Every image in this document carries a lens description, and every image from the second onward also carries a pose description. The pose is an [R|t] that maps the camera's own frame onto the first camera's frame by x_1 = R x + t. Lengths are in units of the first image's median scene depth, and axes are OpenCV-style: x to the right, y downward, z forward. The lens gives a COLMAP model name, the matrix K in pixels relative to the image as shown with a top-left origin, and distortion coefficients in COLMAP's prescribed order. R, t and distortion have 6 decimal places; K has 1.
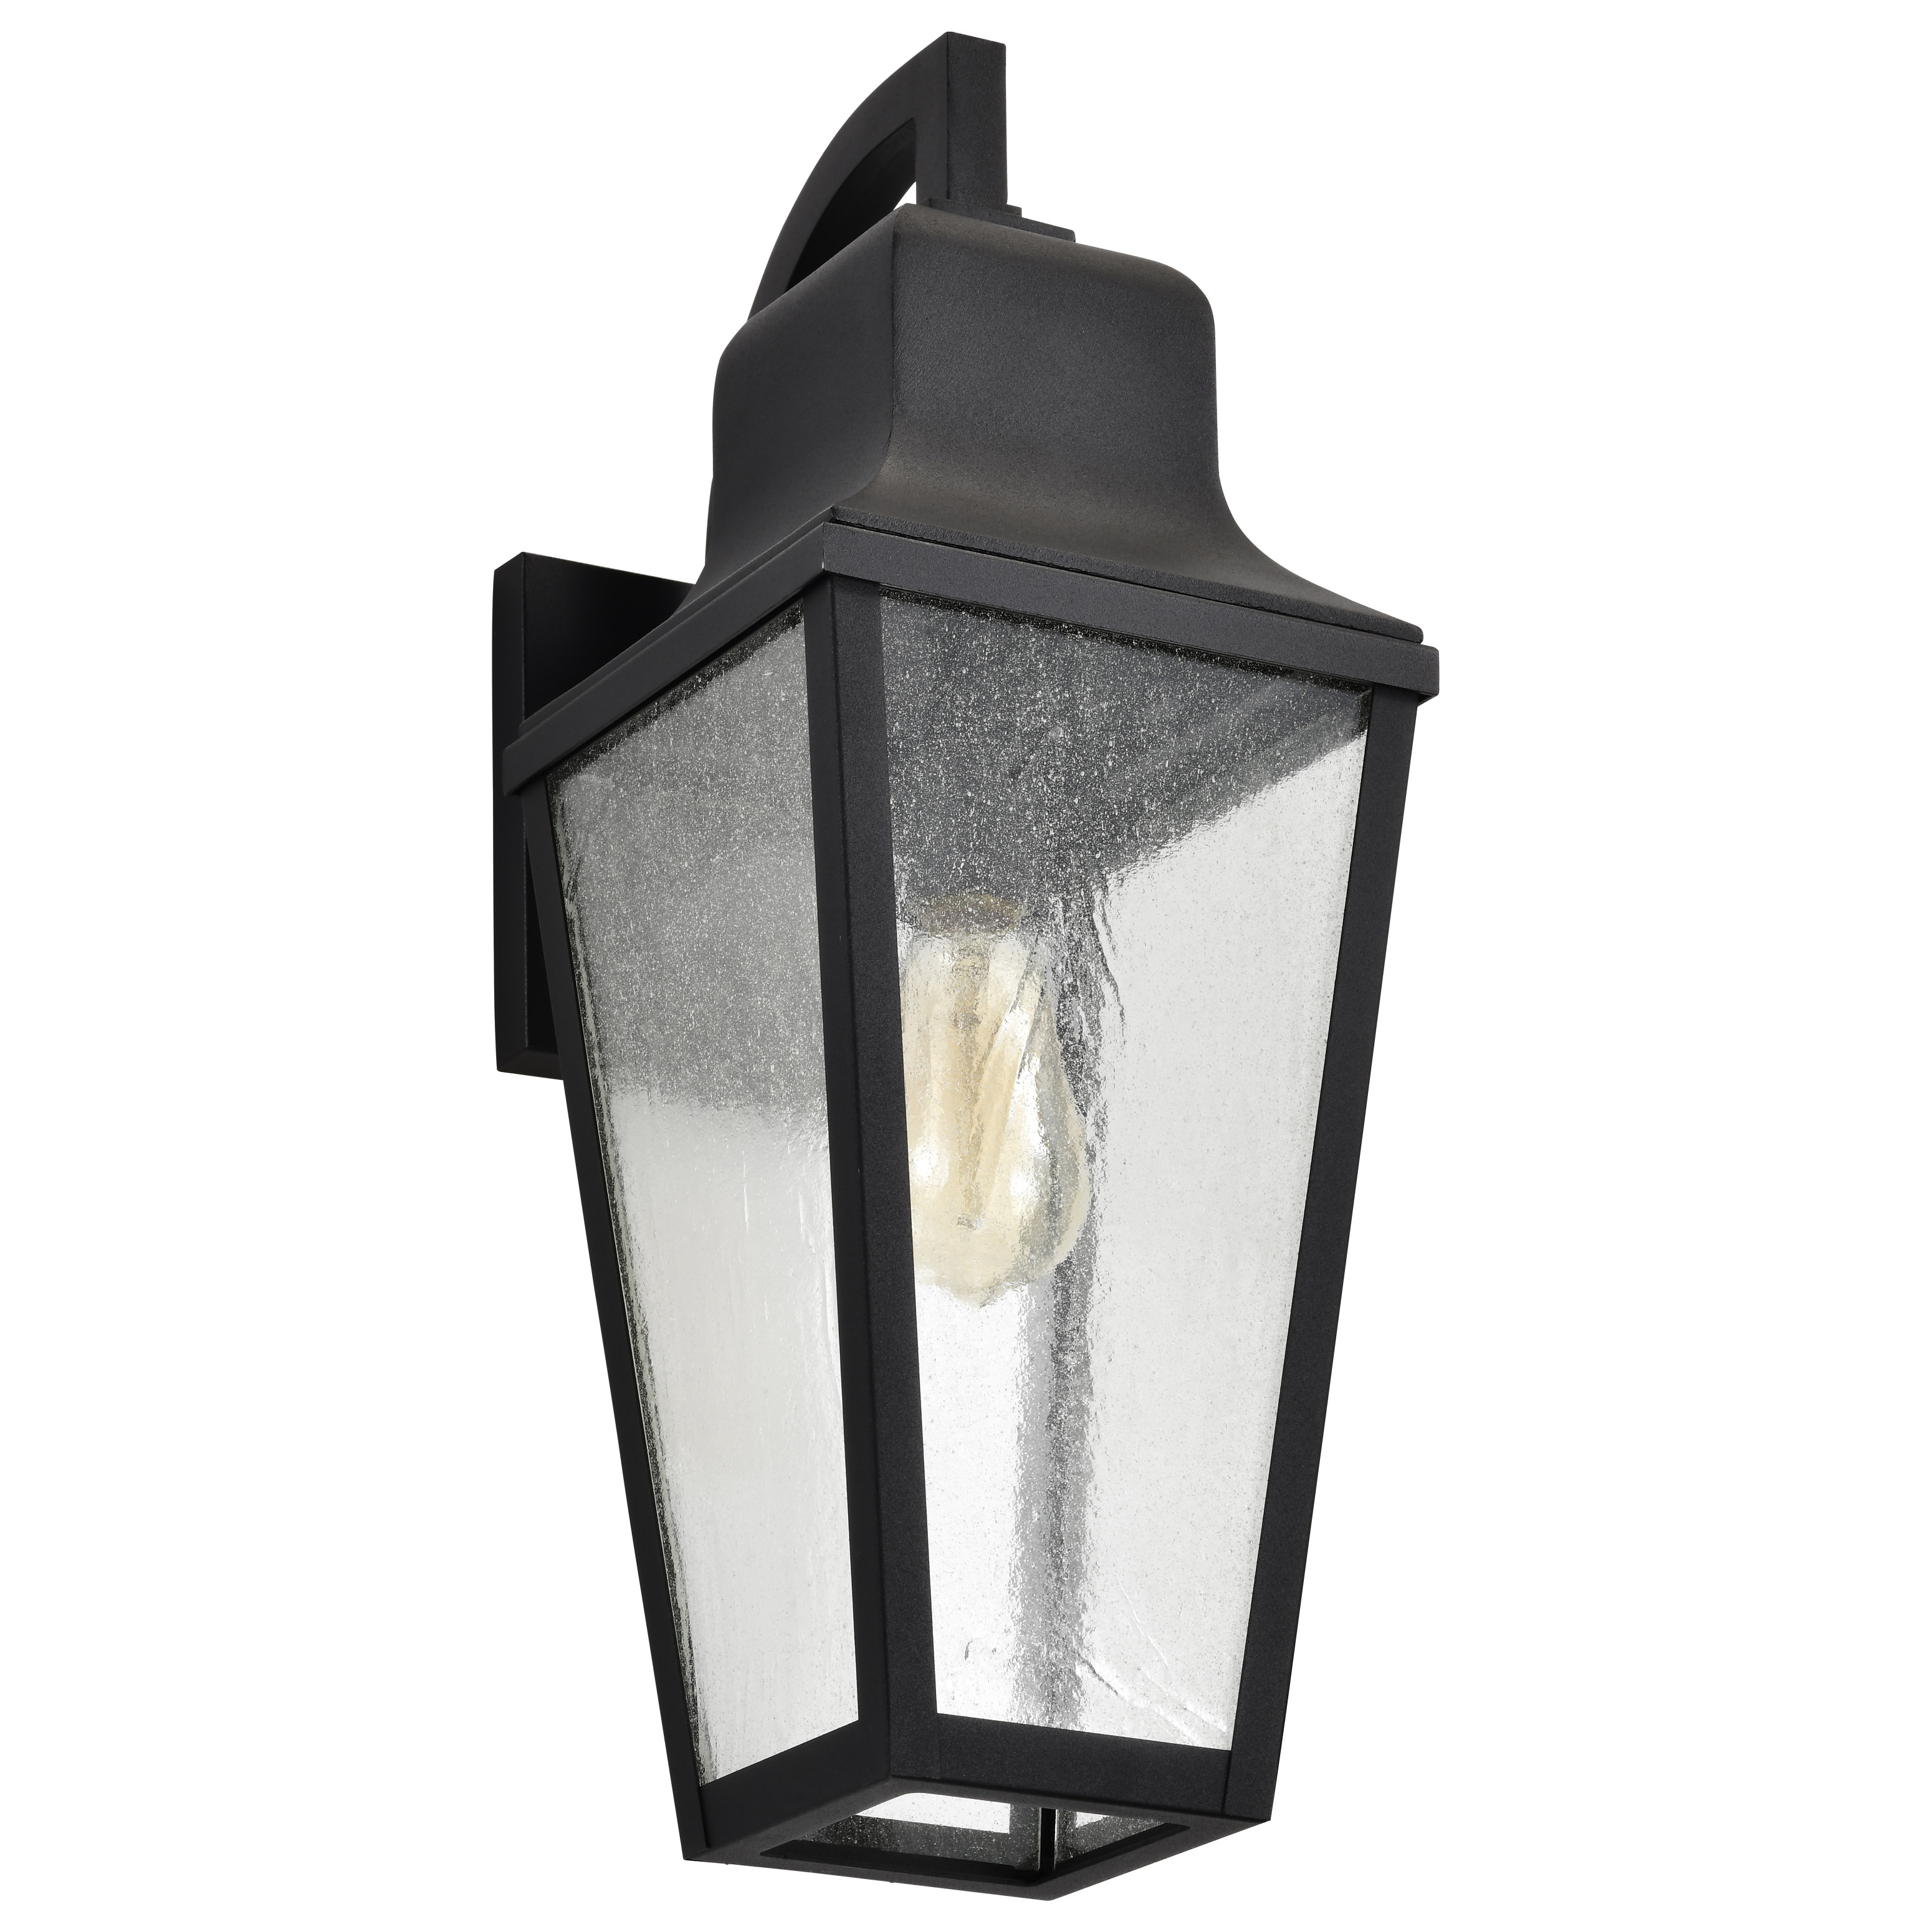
lens RADIAL K [[7877.4, 0, 965.1], [0, 7877.4, 1030.9], [0, 0, 1]] dist [0.004342, -2.717441]
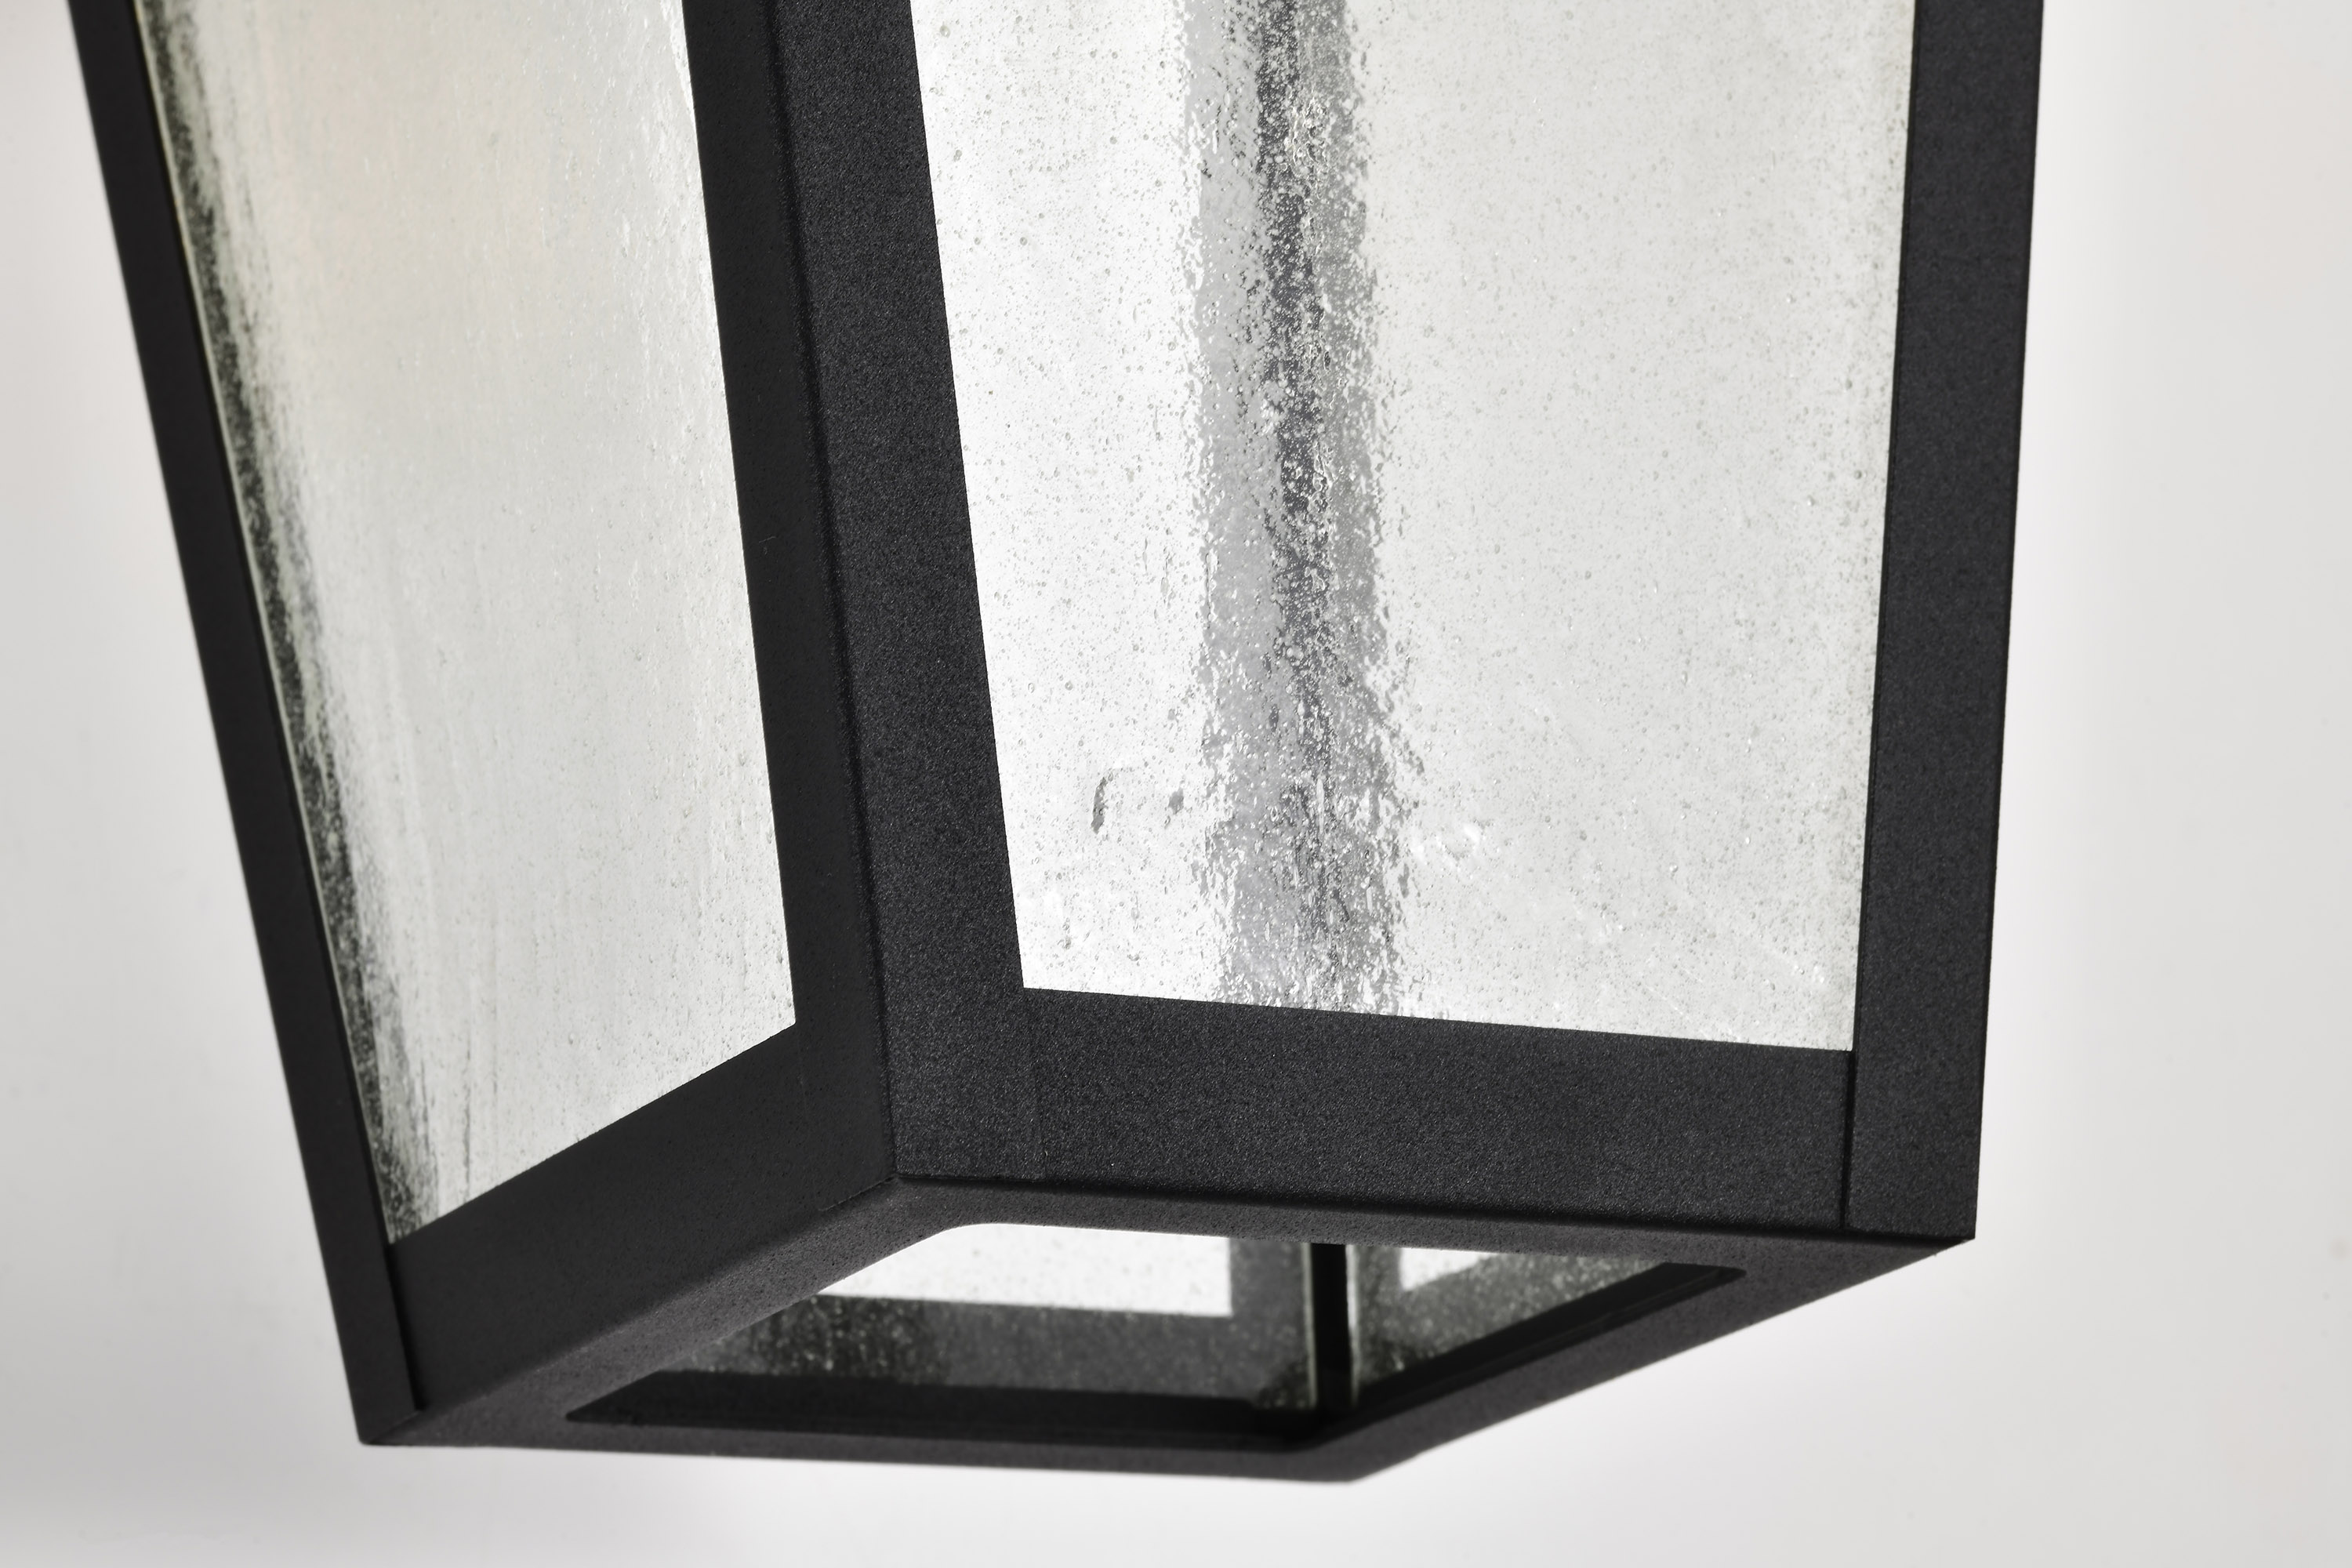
lens RADIAL K [[8096.7, 0, 1176.0], [0, 8096.7, 784.0], [0, 0, 1]] dist [-0.083942, 0.370468]
pose [[0.997958, -0.061464, 0.017360, -0.002422], [0.060680, 0.997251, 0.042514, 0.061748], [-0.019926, -0.041374, 0.998945, 0.633600]]
